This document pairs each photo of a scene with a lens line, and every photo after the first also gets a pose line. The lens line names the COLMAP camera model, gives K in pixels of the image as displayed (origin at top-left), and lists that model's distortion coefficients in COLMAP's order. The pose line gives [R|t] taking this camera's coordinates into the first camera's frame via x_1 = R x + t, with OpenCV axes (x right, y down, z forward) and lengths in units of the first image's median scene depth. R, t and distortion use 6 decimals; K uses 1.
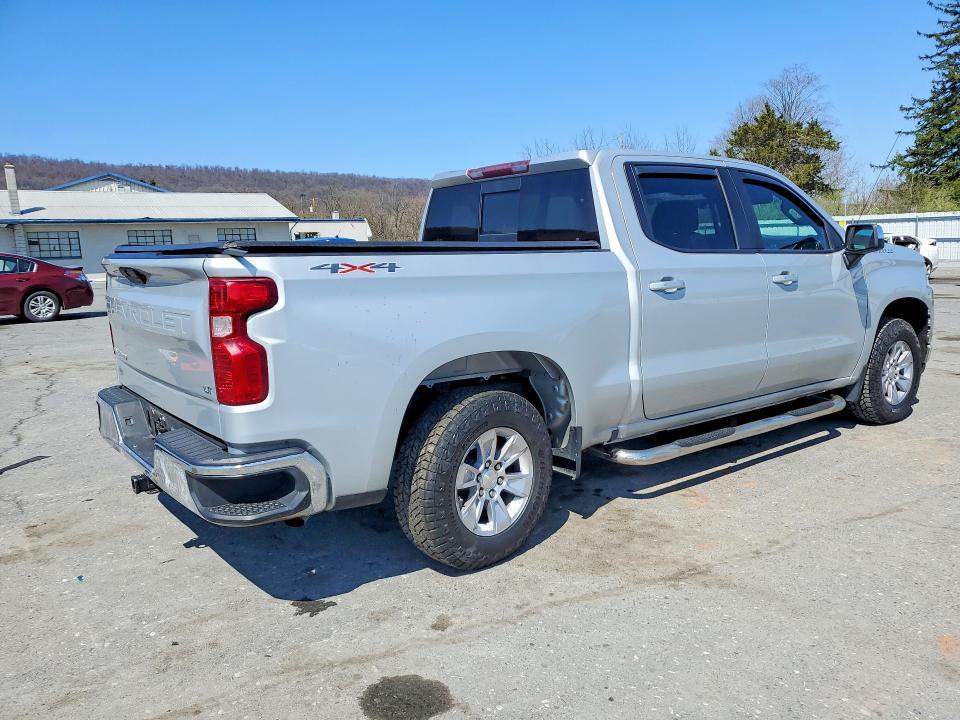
lens RADIAL K [[764.2, 0, 480.0], [0, 764.2, 360.0], [0, 0, 1]] dist [0.021944, -0.006616]
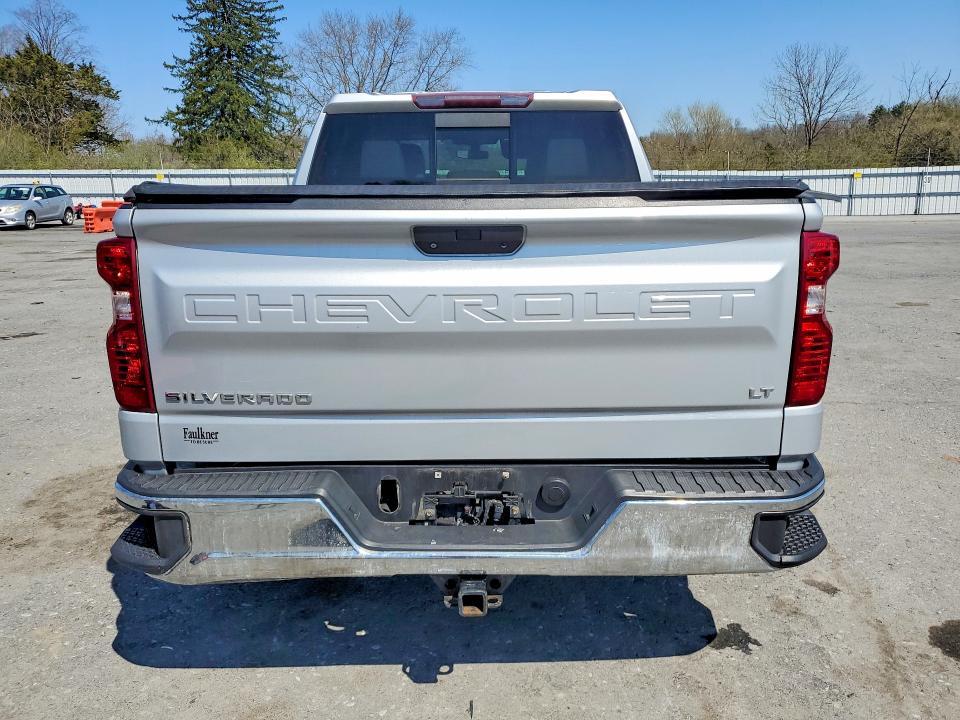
lens RADIAL K [[764.2, 0, 480.0], [0, 764.2, 360.0], [0, 0, 1]] dist [0.021944, -0.006616]
pose [[0.590026, -0.158600, 0.791654, -0.081597], [0.113118, 0.987084, 0.113445, -0.007631], [-0.799421, 0.022615, 0.600345, 0.060448]]
